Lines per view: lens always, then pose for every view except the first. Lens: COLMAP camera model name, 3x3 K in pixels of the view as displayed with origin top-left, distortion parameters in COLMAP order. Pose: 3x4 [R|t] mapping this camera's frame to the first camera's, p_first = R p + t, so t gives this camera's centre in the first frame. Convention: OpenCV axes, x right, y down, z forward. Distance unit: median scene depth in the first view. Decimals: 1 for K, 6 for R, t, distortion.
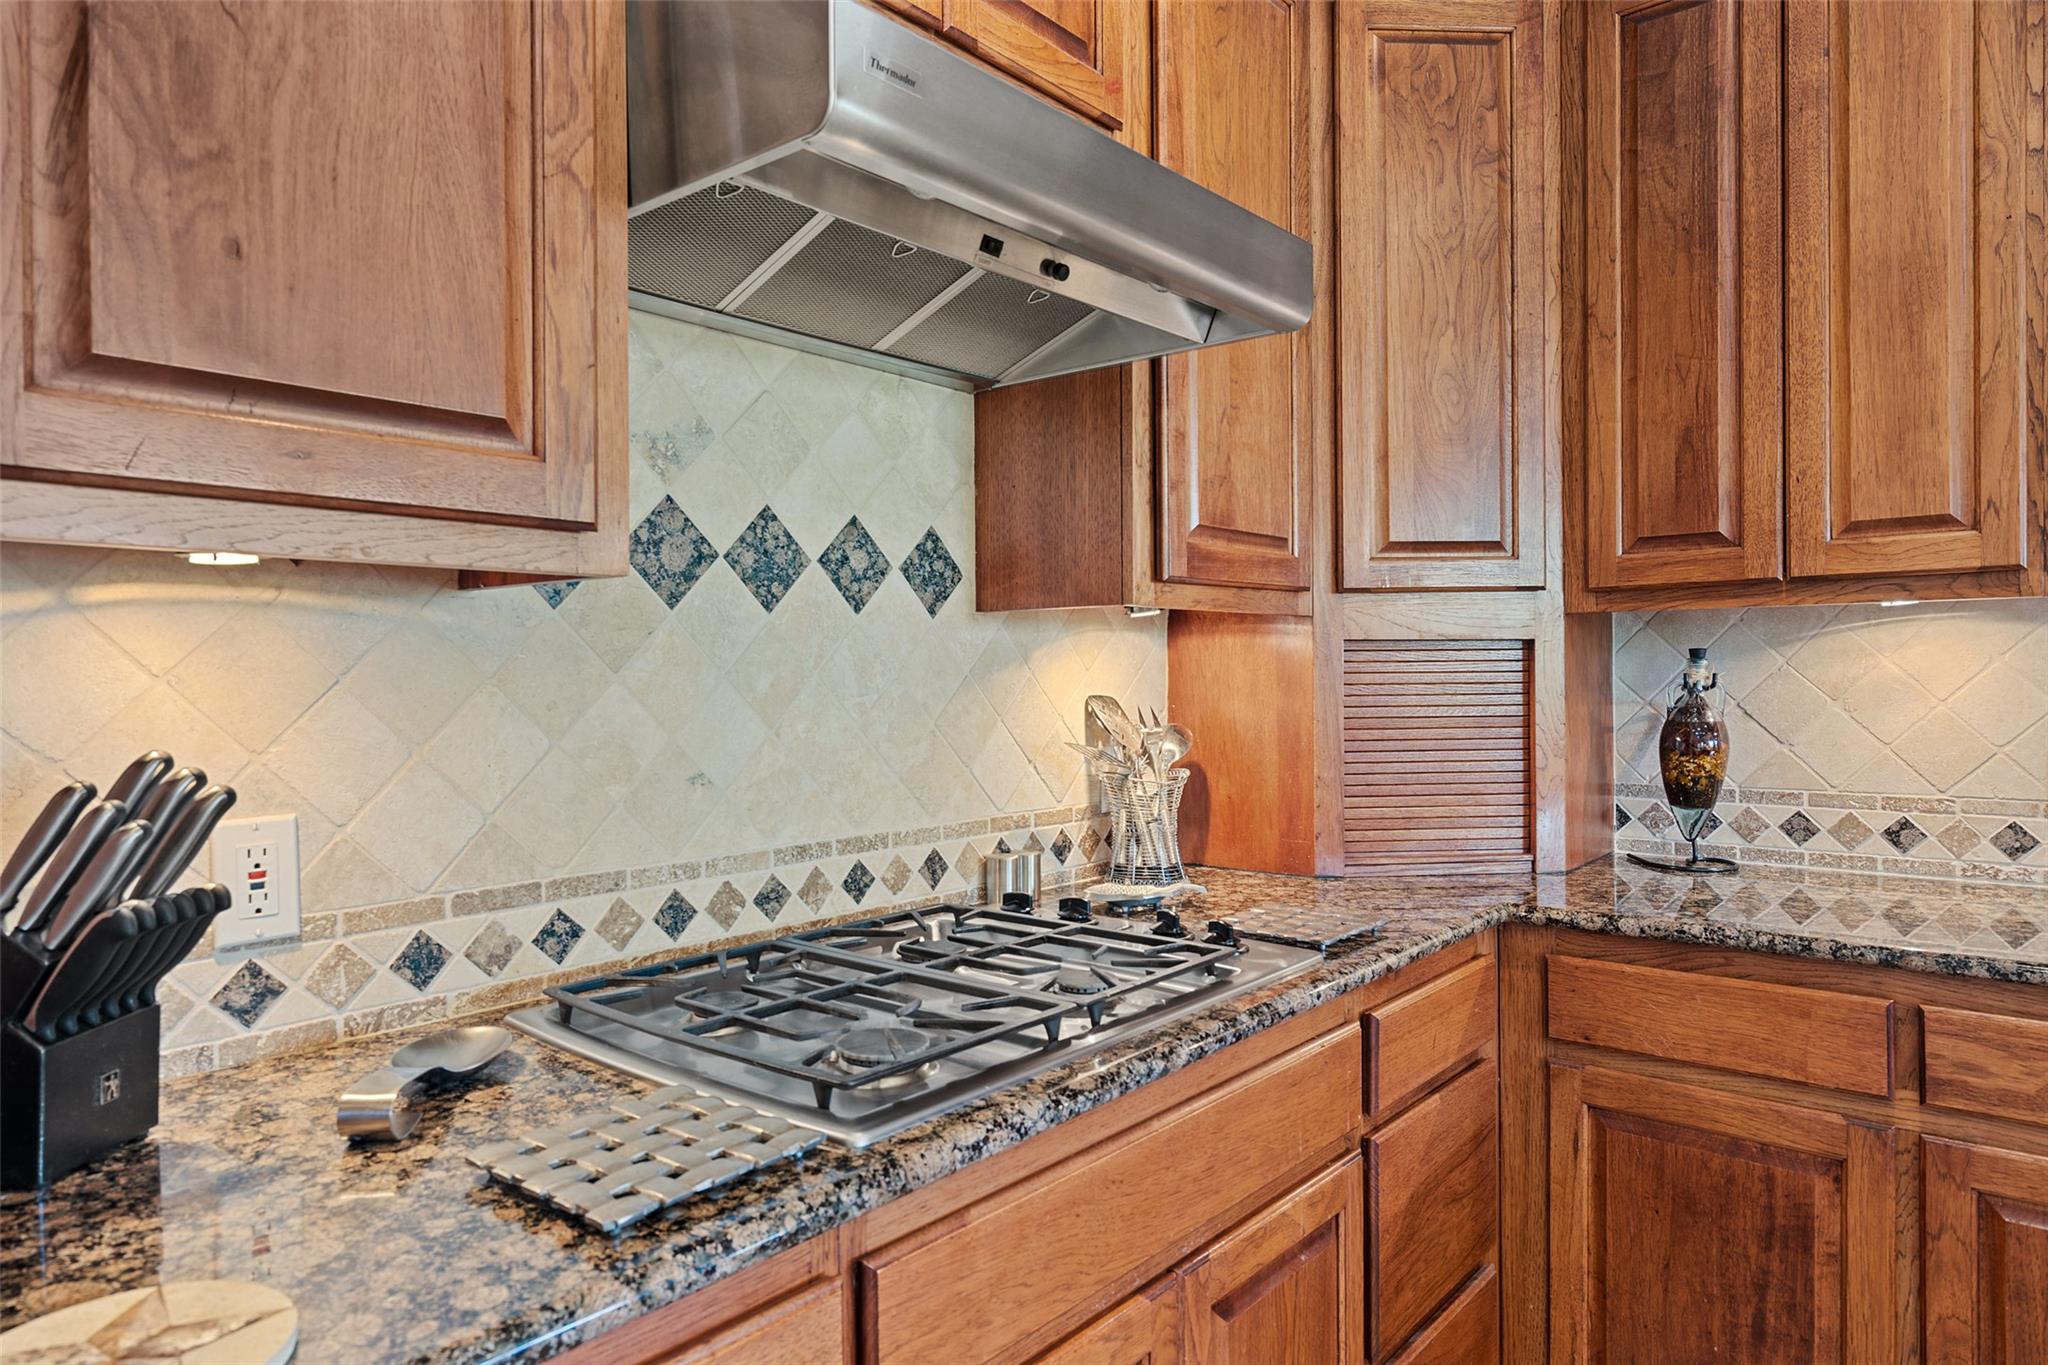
lens RADIAL K [[1268.2, 0, 1025.2], [0, 1268.2, 683.1], [0, 0, 1]] dist [0.014368, -0.001650]
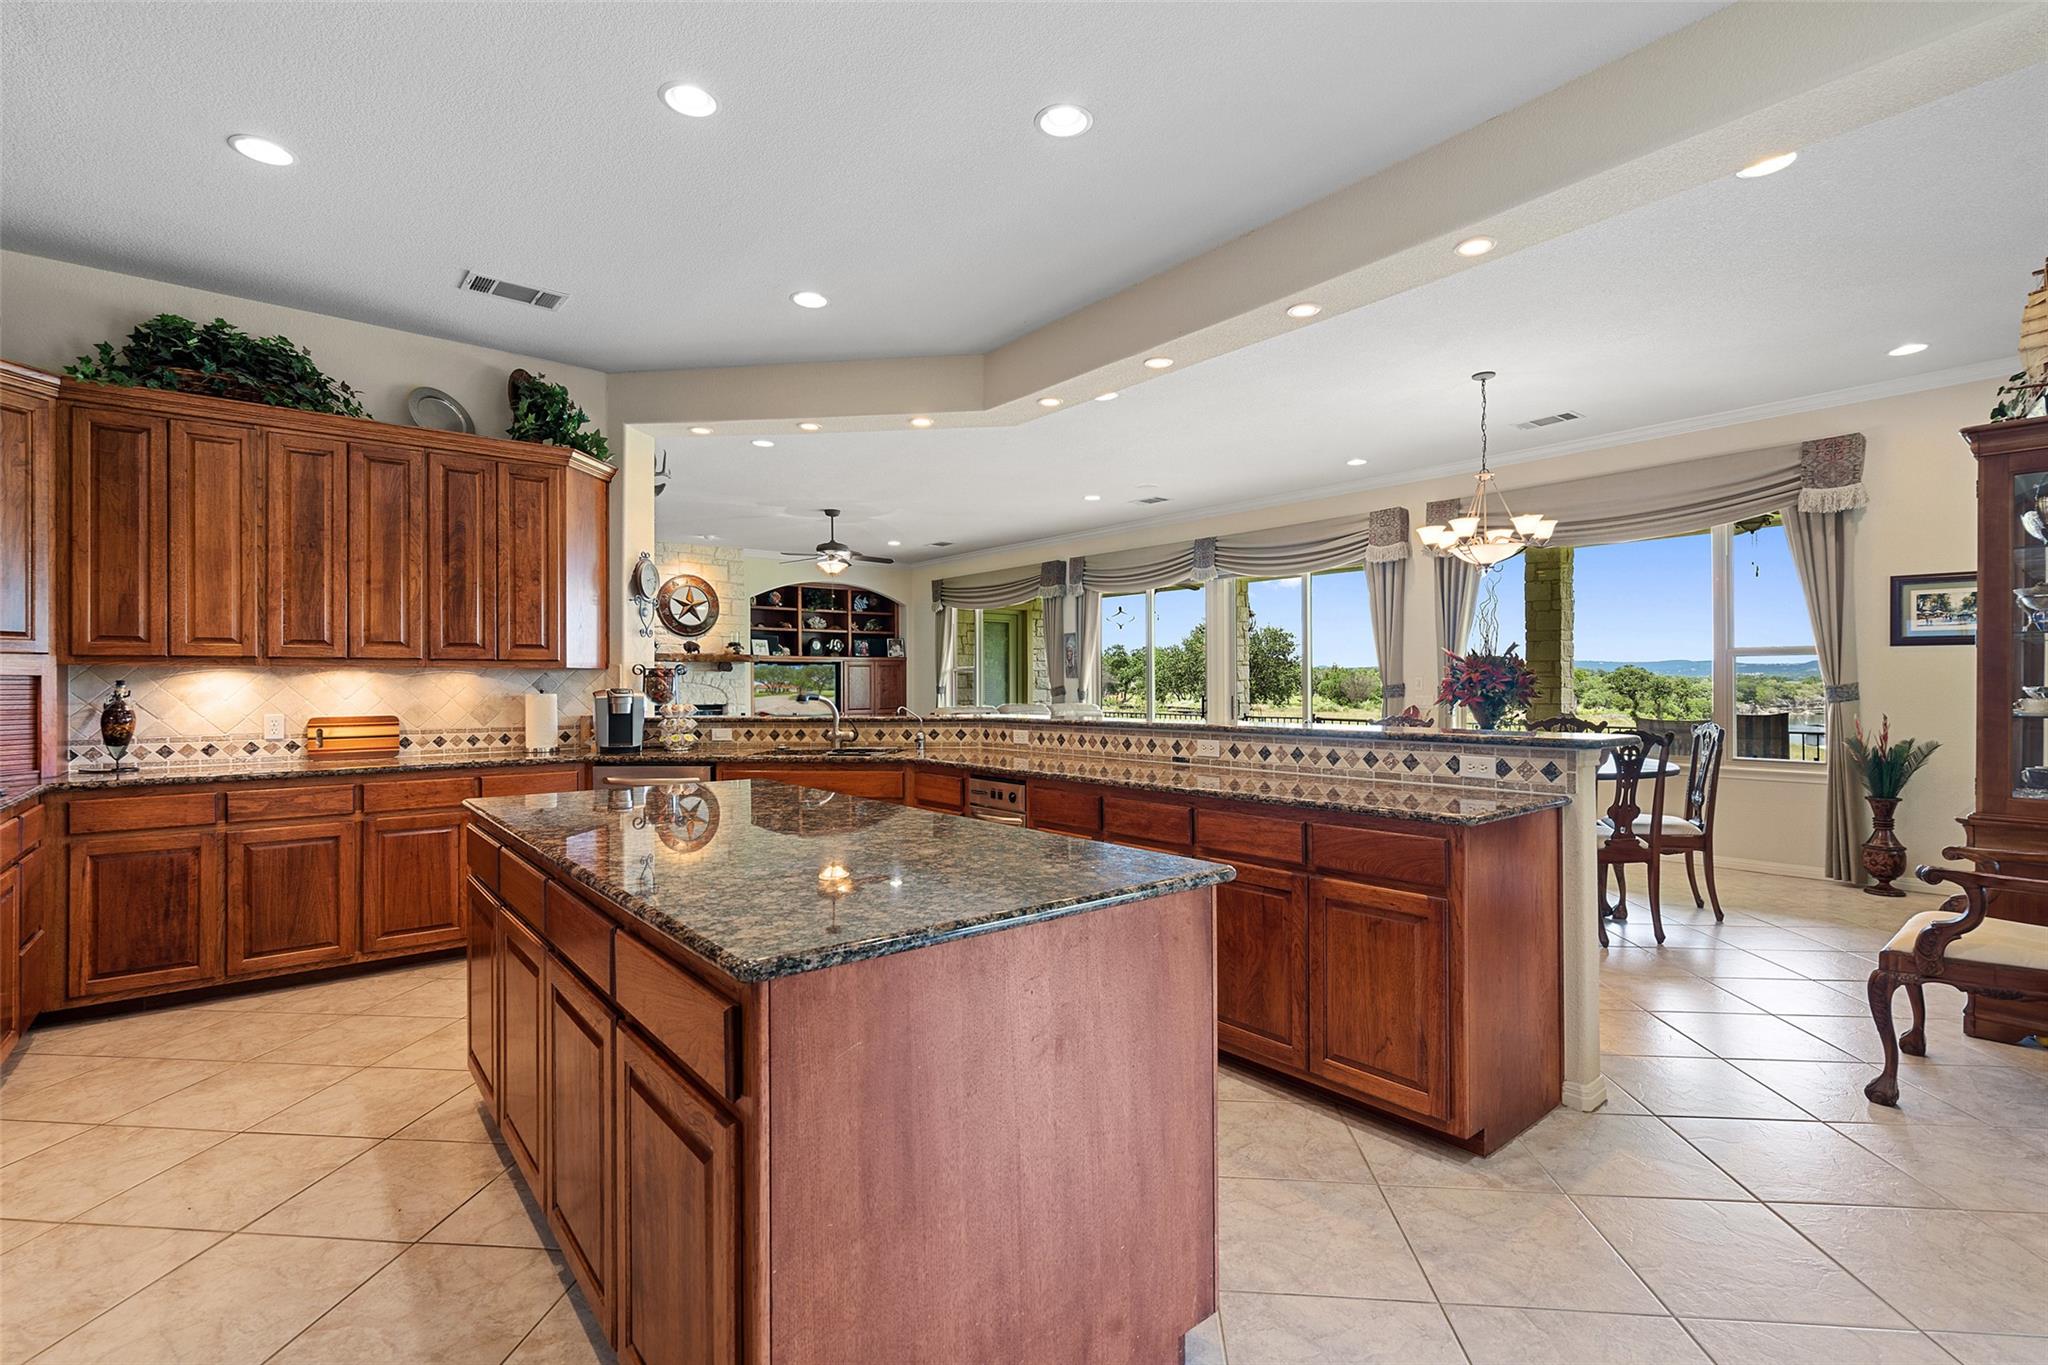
lens RADIAL K [[932.9, 0, 1030.1], [0, 932.9, 681.7], [0, 0, 1]] dist [-0.007581, 0.000319]
pose [[0.188038, 0.012251, 0.982085, -0.980575], [0.009503, 0.999853, -0.014293, 0.018940], [-0.982116, 0.012020, 0.187894, -1.154525]]
